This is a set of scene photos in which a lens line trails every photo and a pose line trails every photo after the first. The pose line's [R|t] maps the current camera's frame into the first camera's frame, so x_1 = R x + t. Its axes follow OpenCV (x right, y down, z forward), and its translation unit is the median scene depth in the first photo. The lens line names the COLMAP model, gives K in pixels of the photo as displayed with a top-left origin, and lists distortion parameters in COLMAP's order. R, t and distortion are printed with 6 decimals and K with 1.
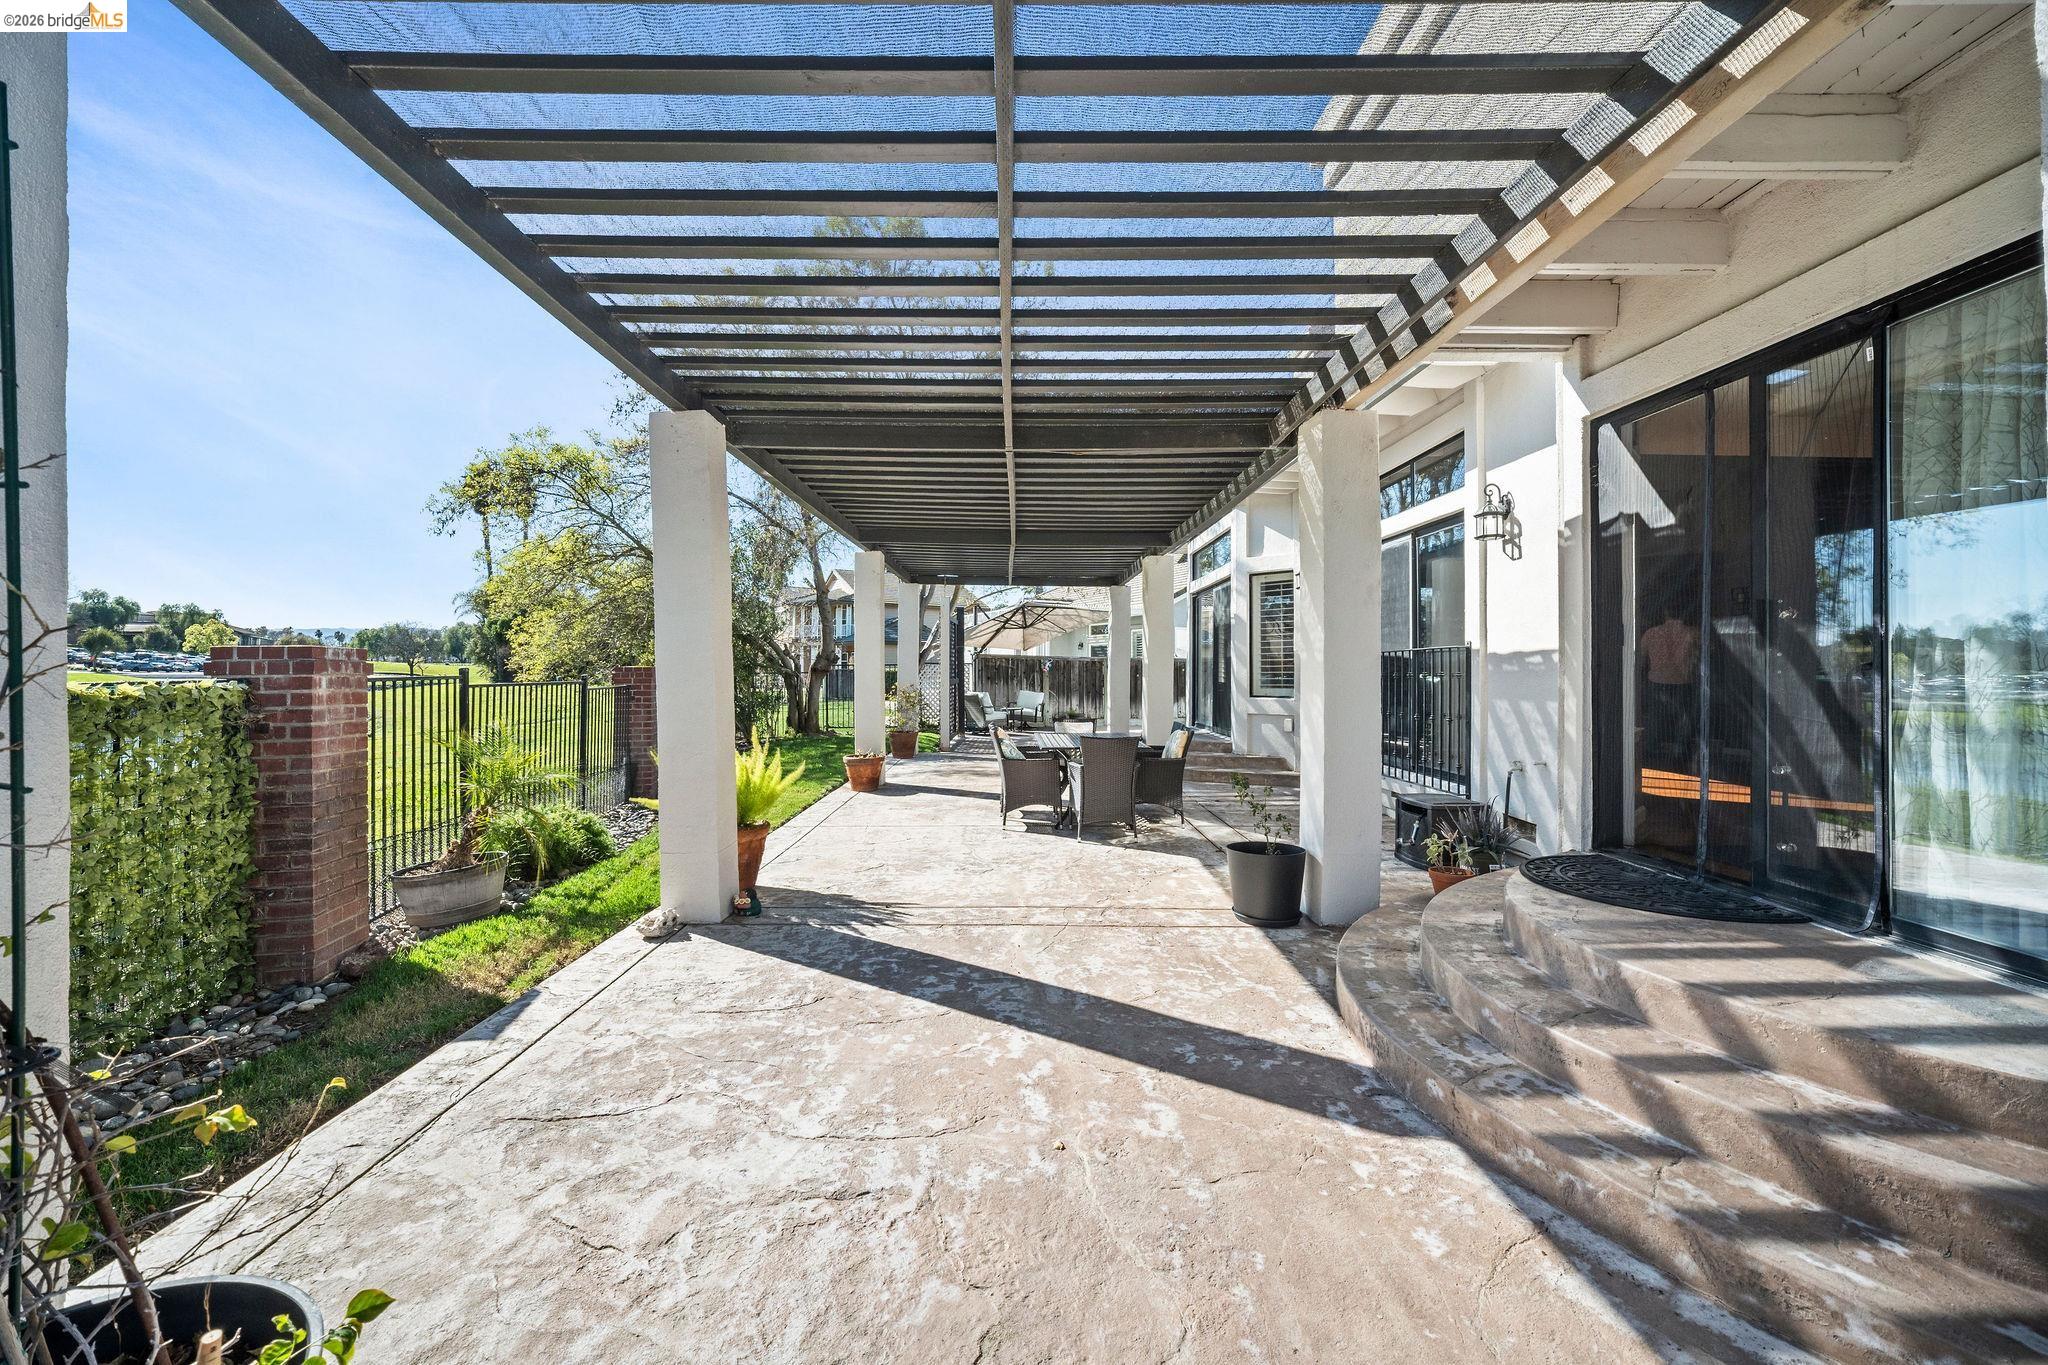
lens RADIAL K [[786.0, 0, 1001.6], [0, 786.0, 671.8], [0, 0, 1]] dist [-0.020475, 0.008119]
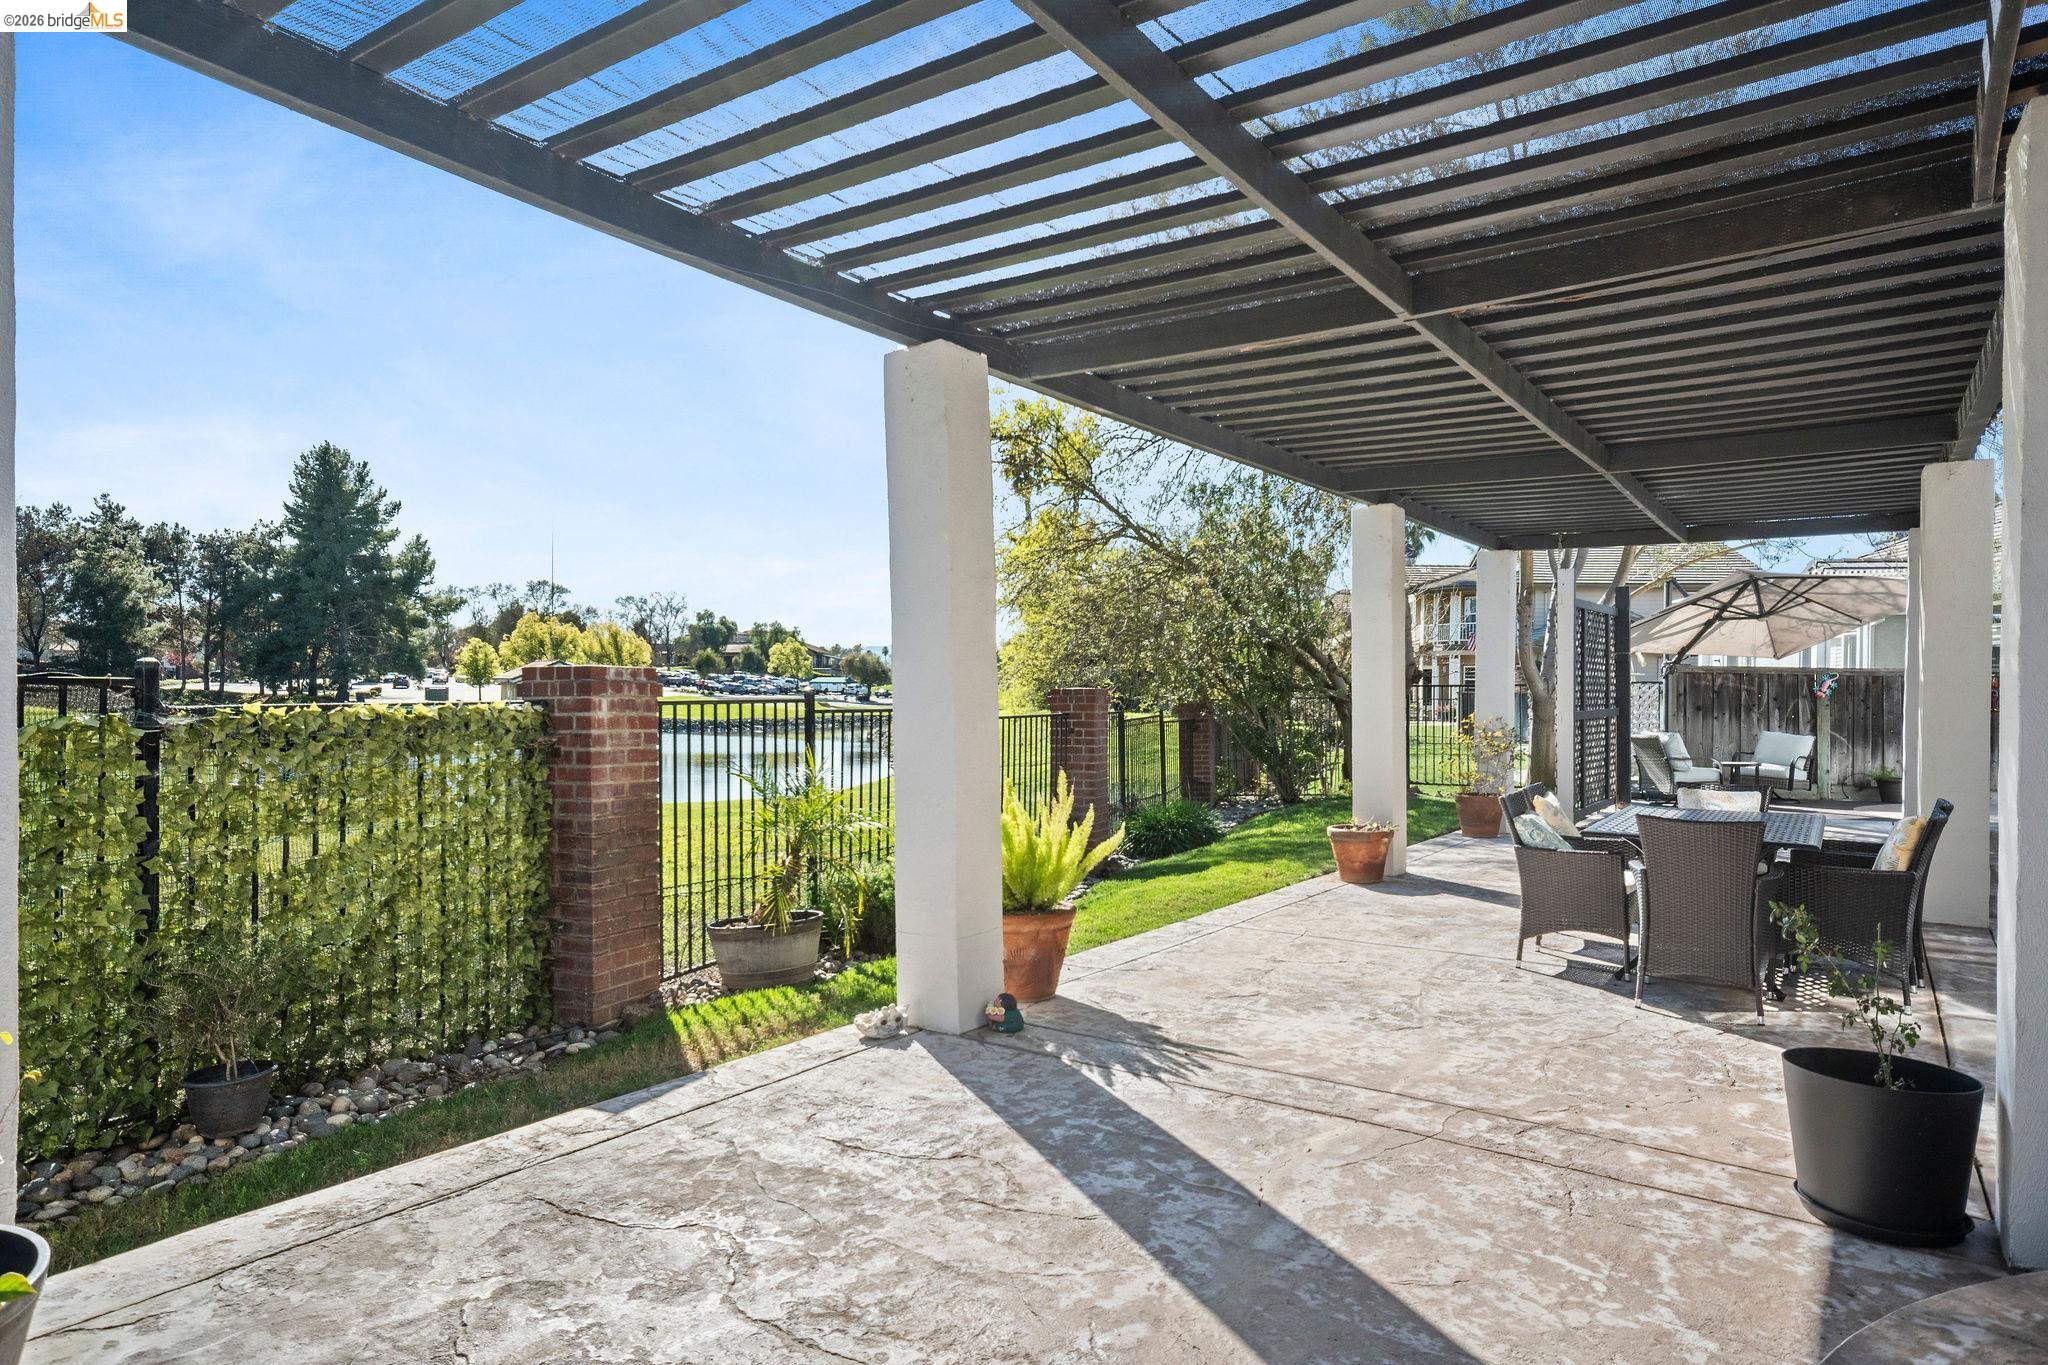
lens RADIAL K [[1185.2, 0, 1024.5], [0, 1185.2, 718.8], [0, 0, 1]] dist [-0.001467, 0.000908]
pose [[0.822623, 0.013562, -0.568426, 0.335353], [-0.002913, 0.999803, 0.019639, 0.001105], [0.568580, -0.014500, 0.822500, 0.125404]]
